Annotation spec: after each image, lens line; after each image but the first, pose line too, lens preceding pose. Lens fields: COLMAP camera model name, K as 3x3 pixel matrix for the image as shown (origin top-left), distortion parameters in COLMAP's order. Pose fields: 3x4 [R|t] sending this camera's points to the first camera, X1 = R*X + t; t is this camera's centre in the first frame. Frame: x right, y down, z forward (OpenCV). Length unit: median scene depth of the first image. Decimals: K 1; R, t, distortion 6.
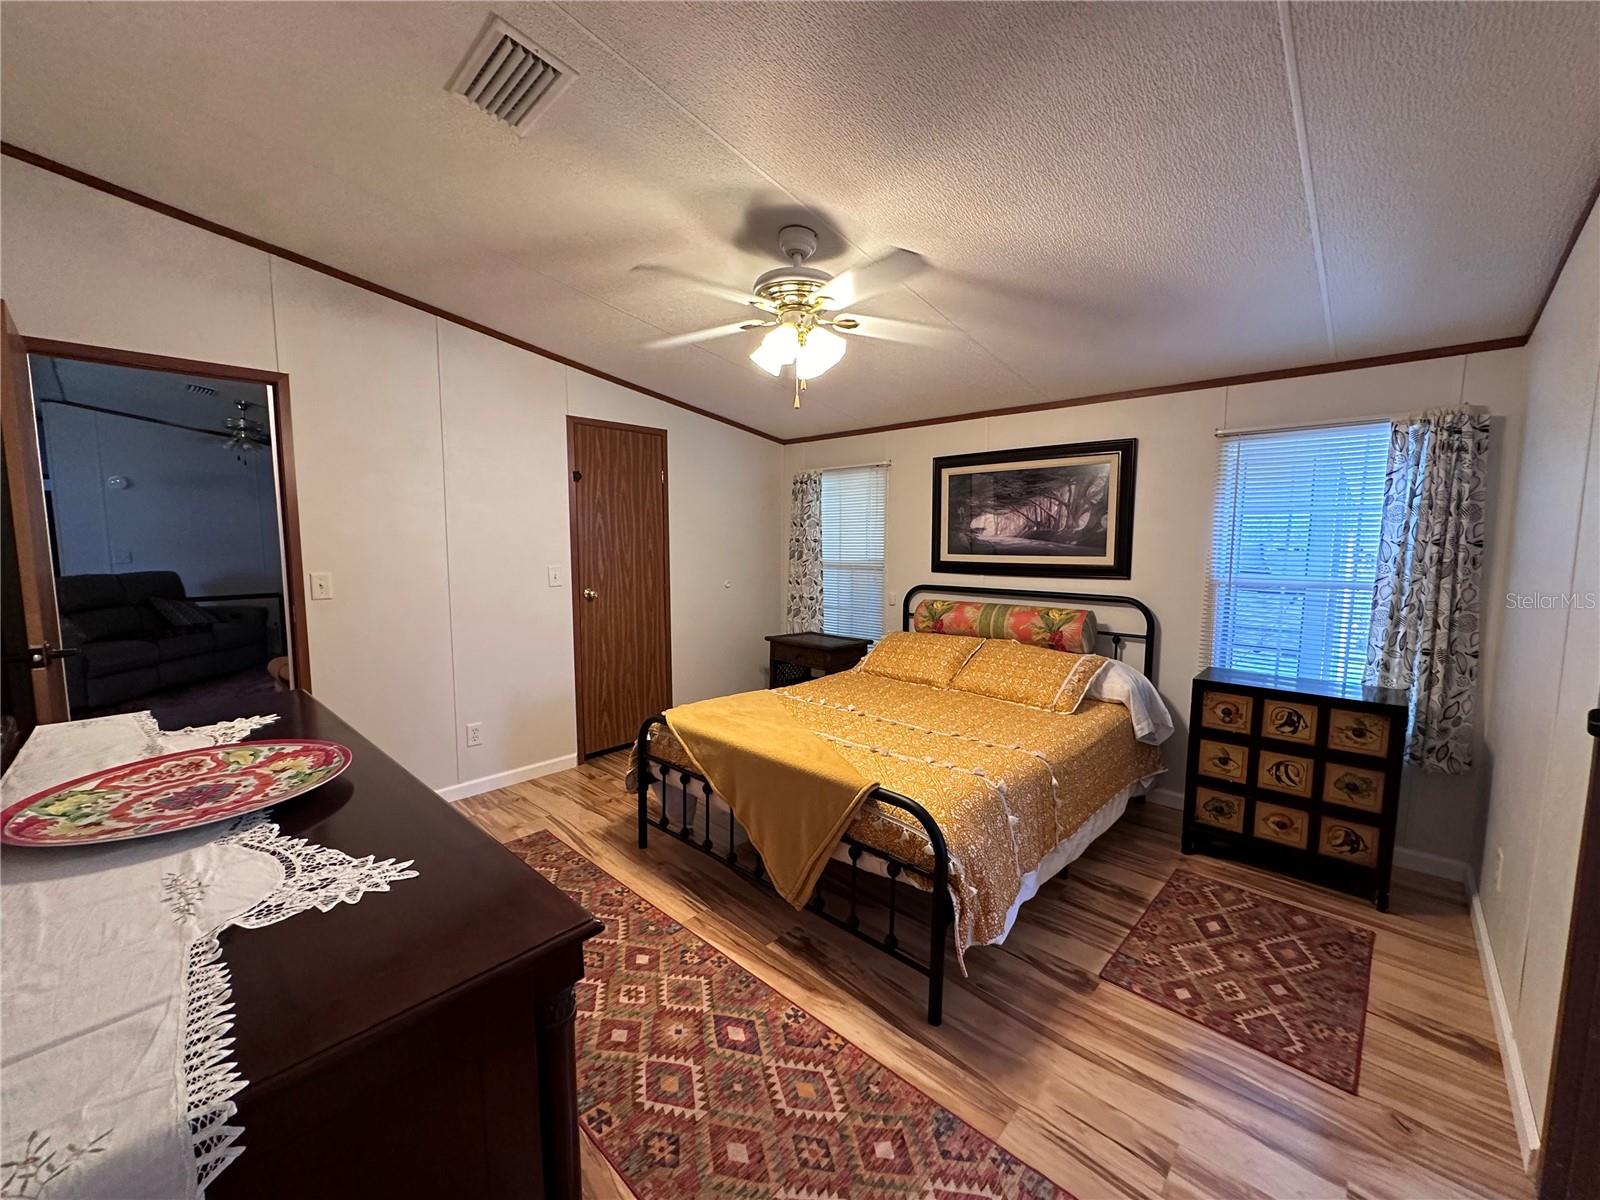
lens RADIAL K [[632.2, 0, 799.2], [0, 632.2, 577.2], [0, 0, 1]] dist [0.001898, 0.000218]
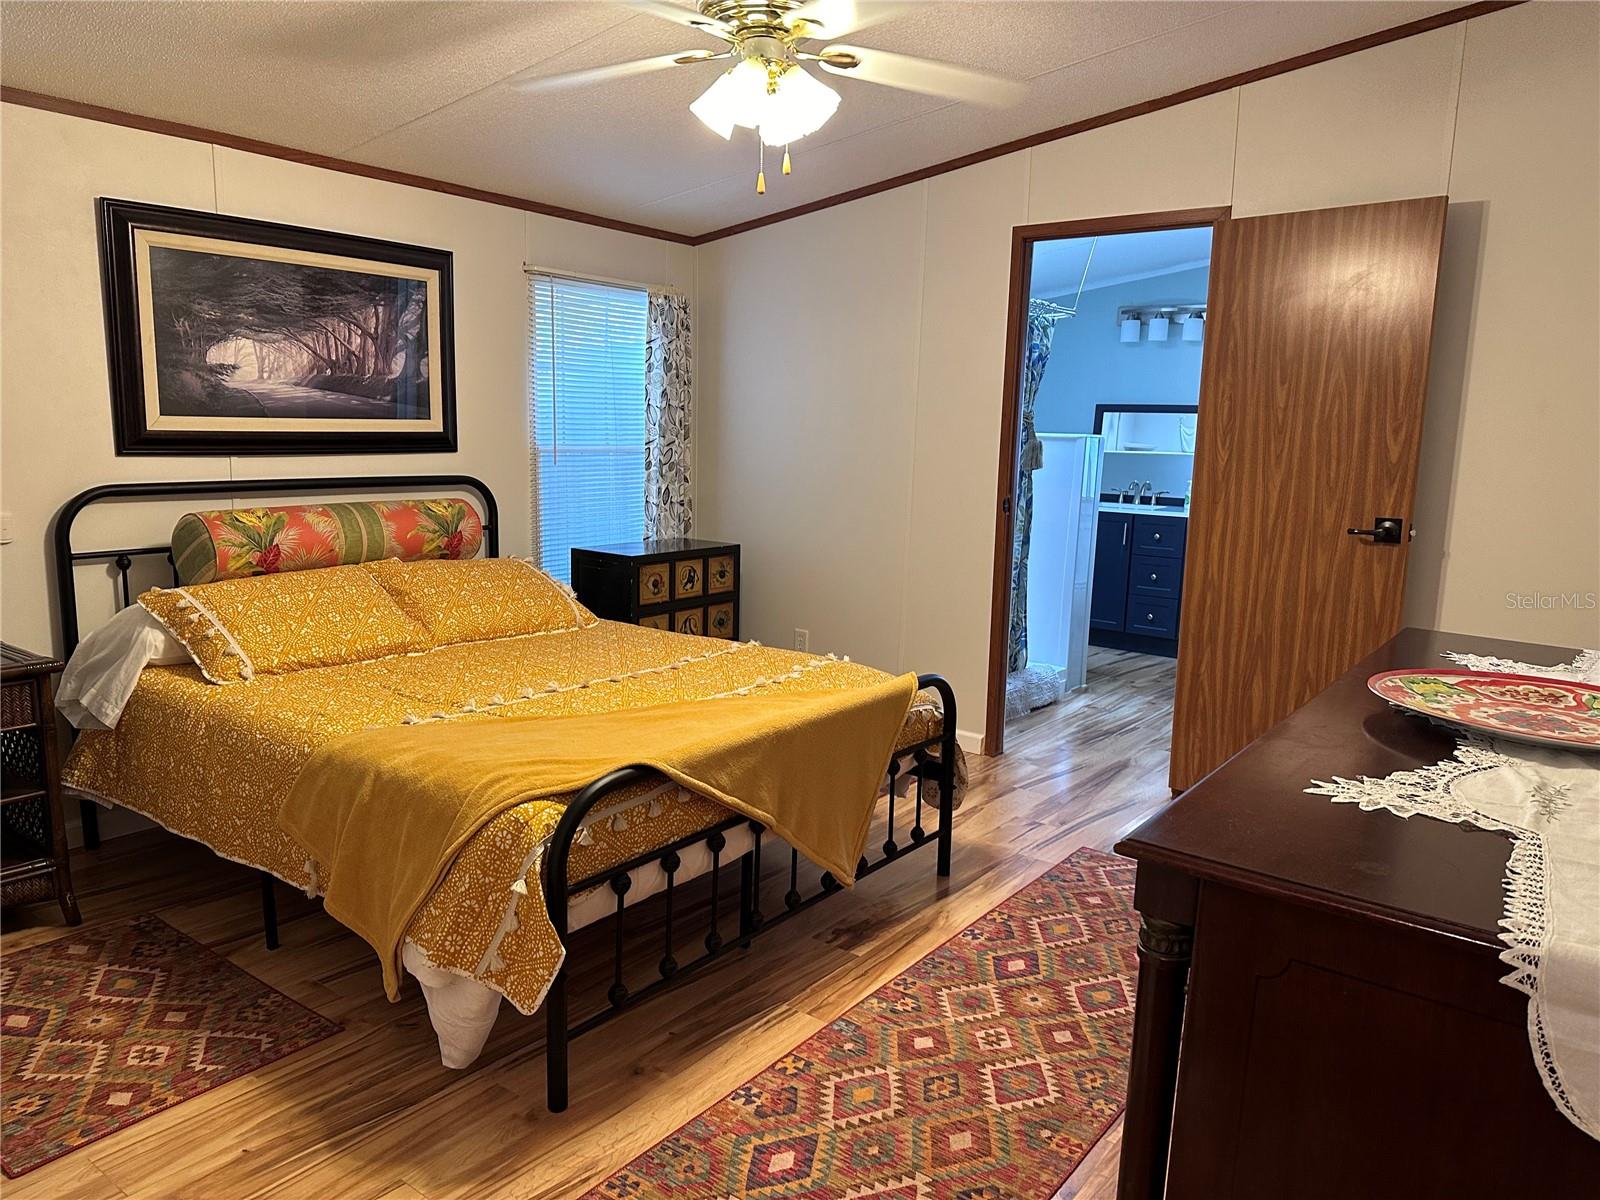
lens RADIAL K [[1088.2, 0, 800.0], [0, 1088.2, 600.0], [0, 0, 1]] dist [0.006228, -0.066238]
pose [[-0.092970, -0.162065, 0.982391, -0.955348], [0.033203, 0.985611, 0.165738, -0.028602], [-0.995115, 0.048027, -0.086252, 0.907237]]
